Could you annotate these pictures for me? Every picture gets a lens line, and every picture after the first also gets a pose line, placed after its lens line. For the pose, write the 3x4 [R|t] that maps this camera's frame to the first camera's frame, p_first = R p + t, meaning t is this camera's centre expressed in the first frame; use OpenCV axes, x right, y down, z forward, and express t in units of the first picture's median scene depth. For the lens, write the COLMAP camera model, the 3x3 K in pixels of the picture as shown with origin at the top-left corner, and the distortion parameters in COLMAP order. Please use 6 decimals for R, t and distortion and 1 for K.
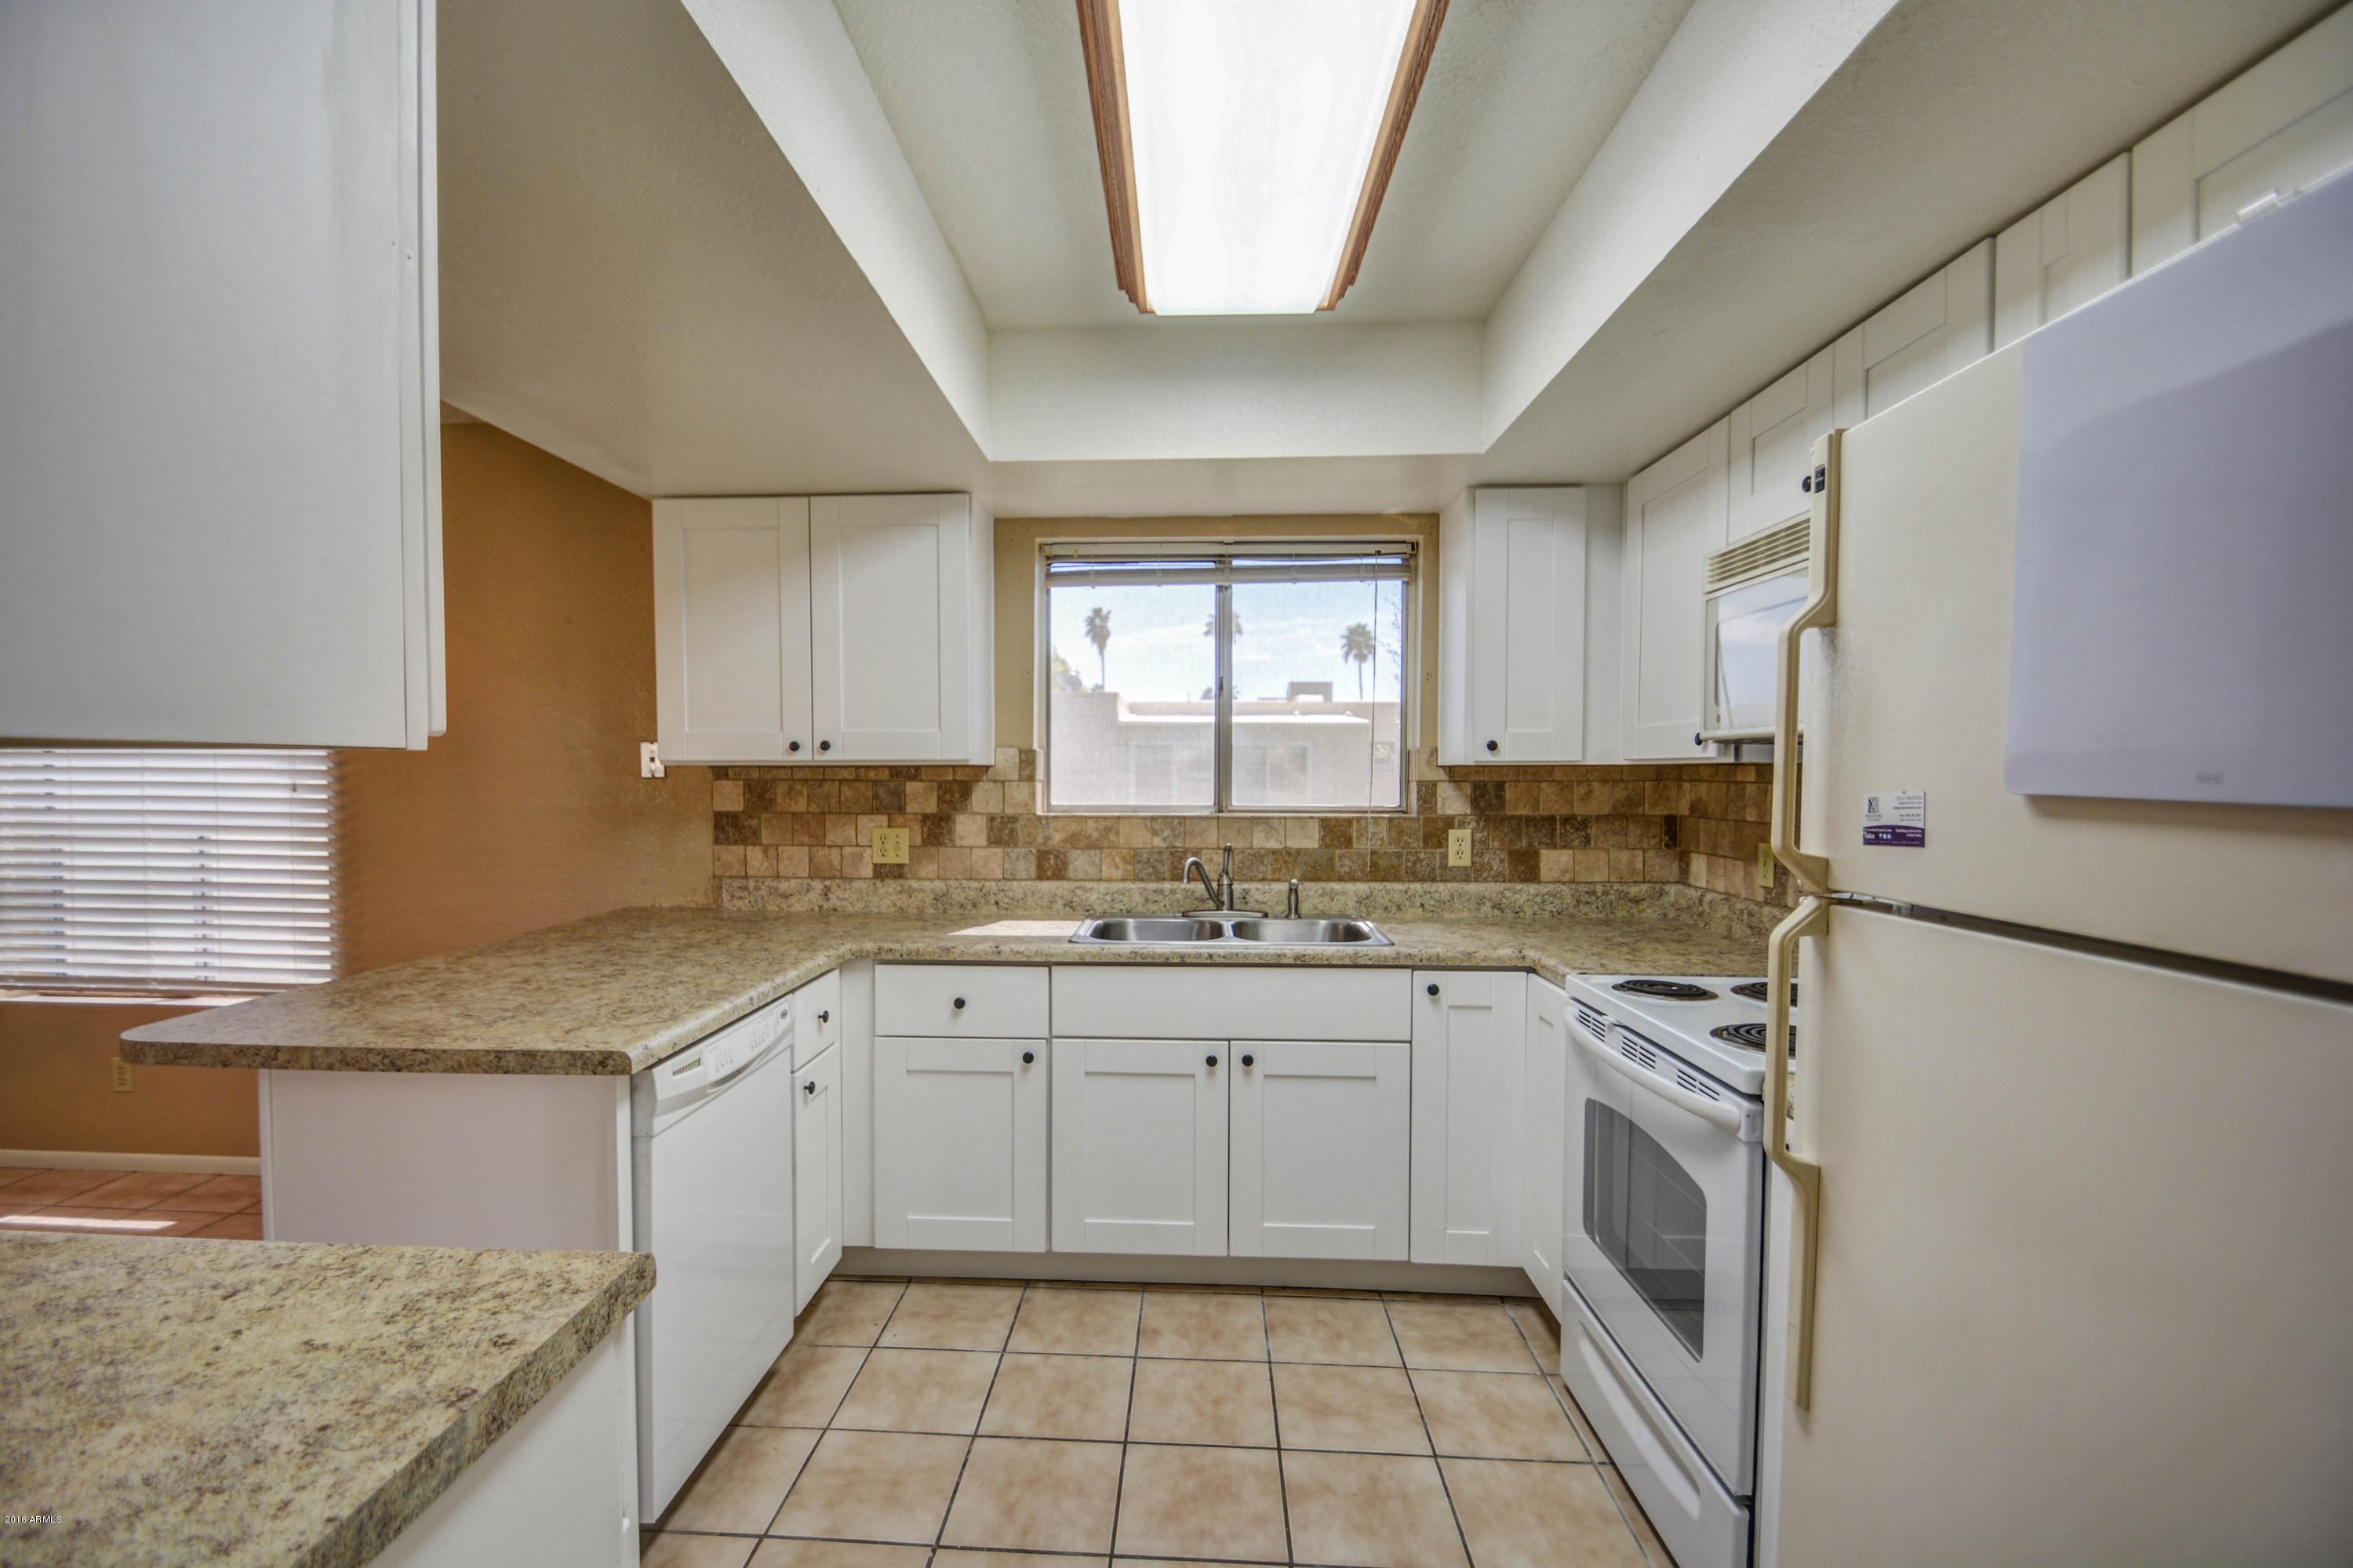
lens RADIAL K [[1062.9, 0, 1120.7], [0, 1062.9, 804.0], [0, 0, 1]] dist [0.007475, -0.012581]
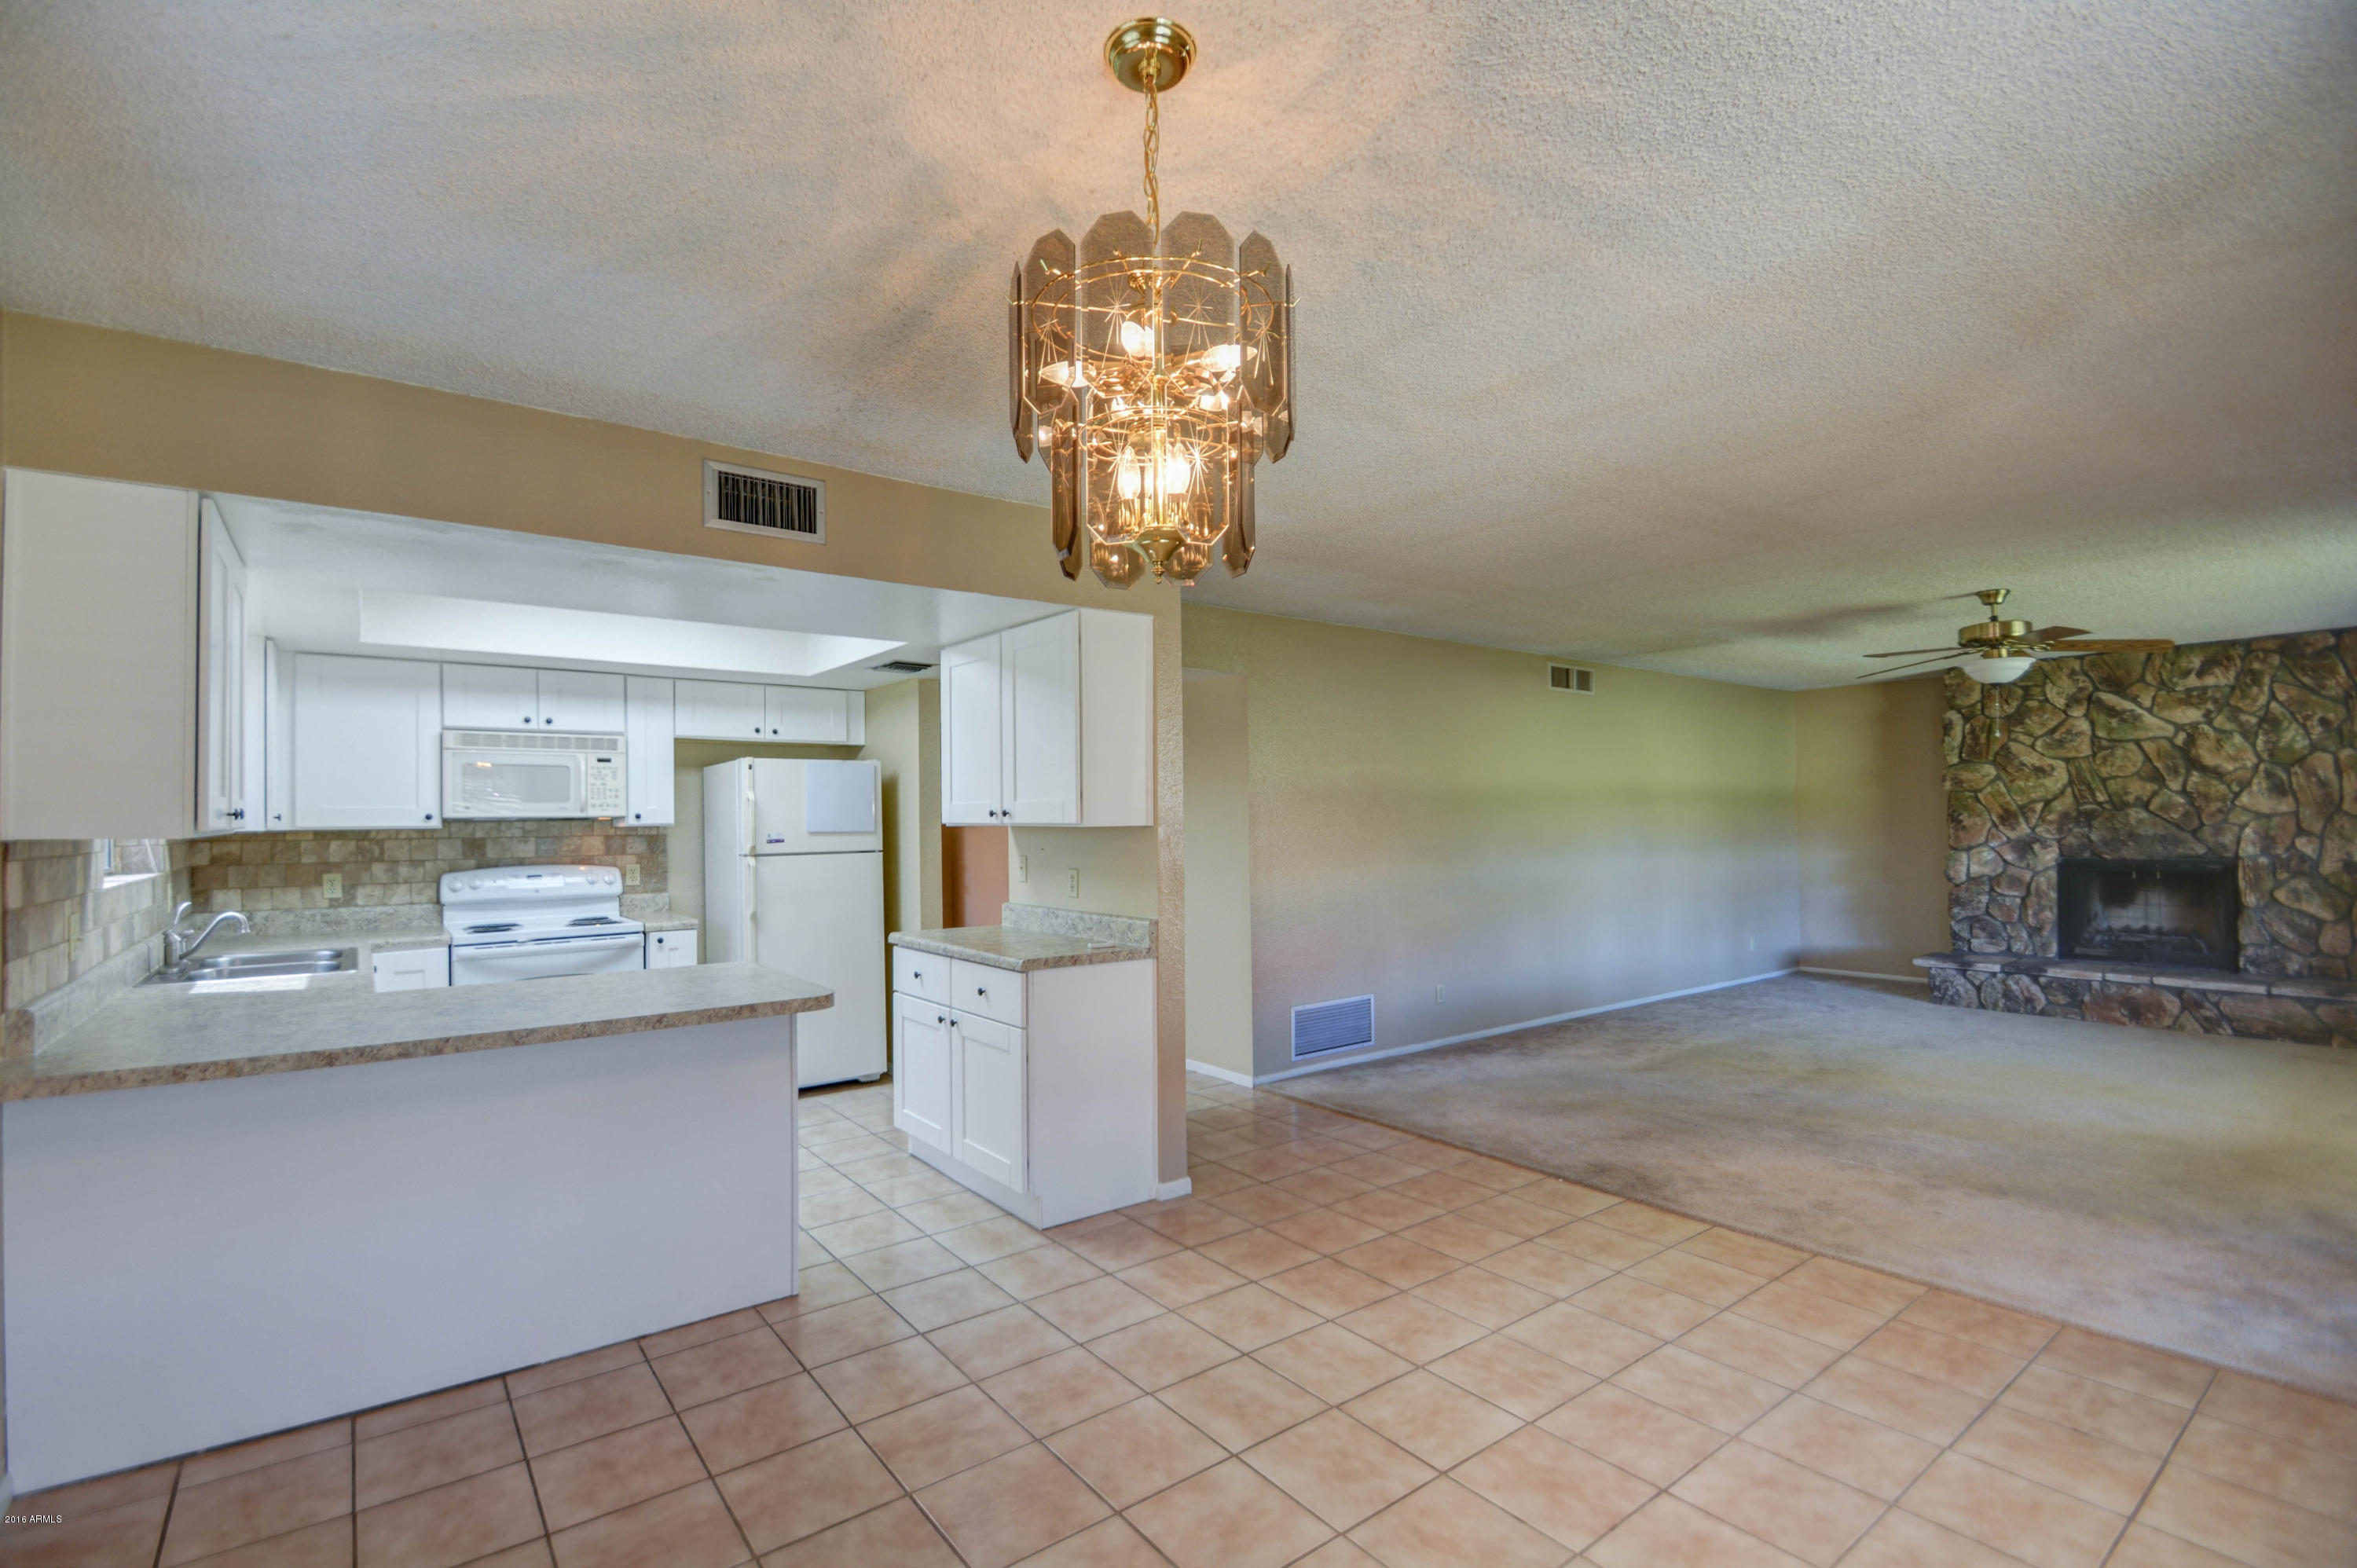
lens RADIAL K [[1064.6, 0, 1154.8], [0, 1064.6, 807.1], [0, 0, 1]] dist [0.007475, -0.012581]
pose [[-0.654975, 0.012682, 0.755544, -1.387889], [0.032876, 0.999391, 0.011726, -0.042768], [-0.754935, 0.032519, -0.654993, 0.936784]]
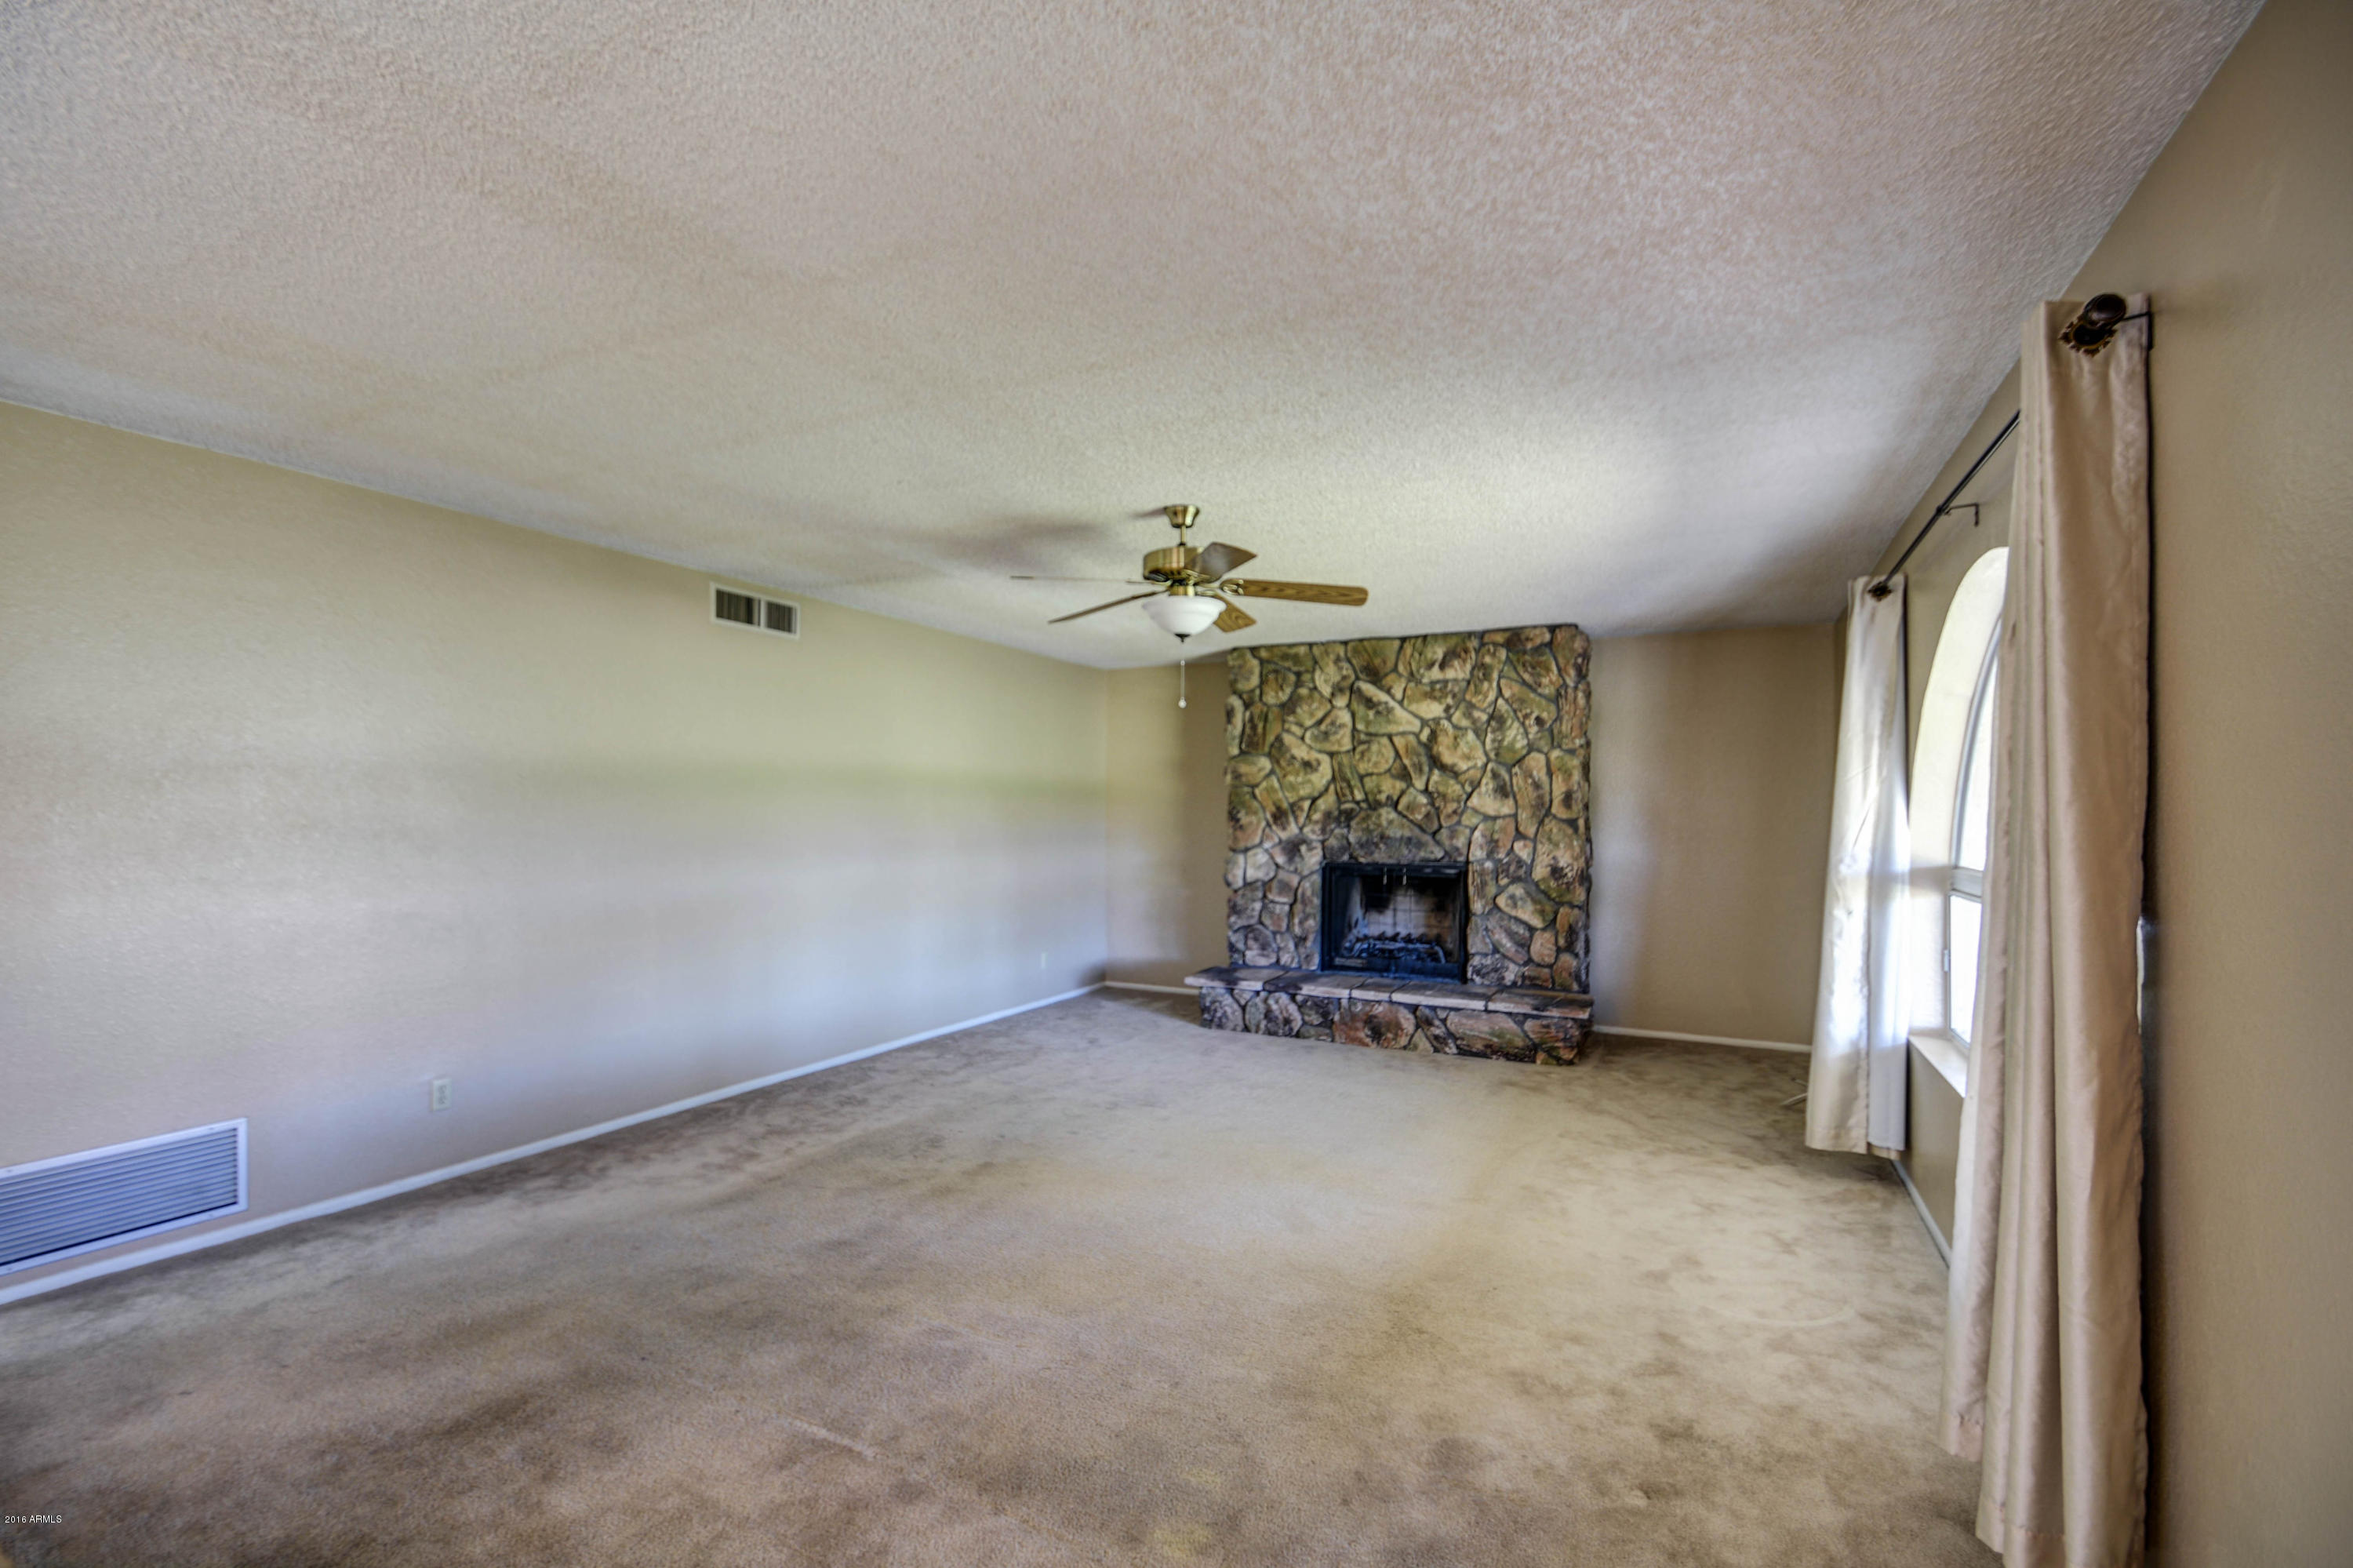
lens RADIAL K [[1062.9, 0, 1148.0], [0, 1062.9, 806.4], [0, 0, 1]] dist [0.007475, -0.012581]
pose [[-0.919414, -0.007708, 0.393215, -1.438568], [0.003683, 0.999595, 0.028208, -0.010395], [-0.393274, 0.027383, -0.919014, 0.026872]]
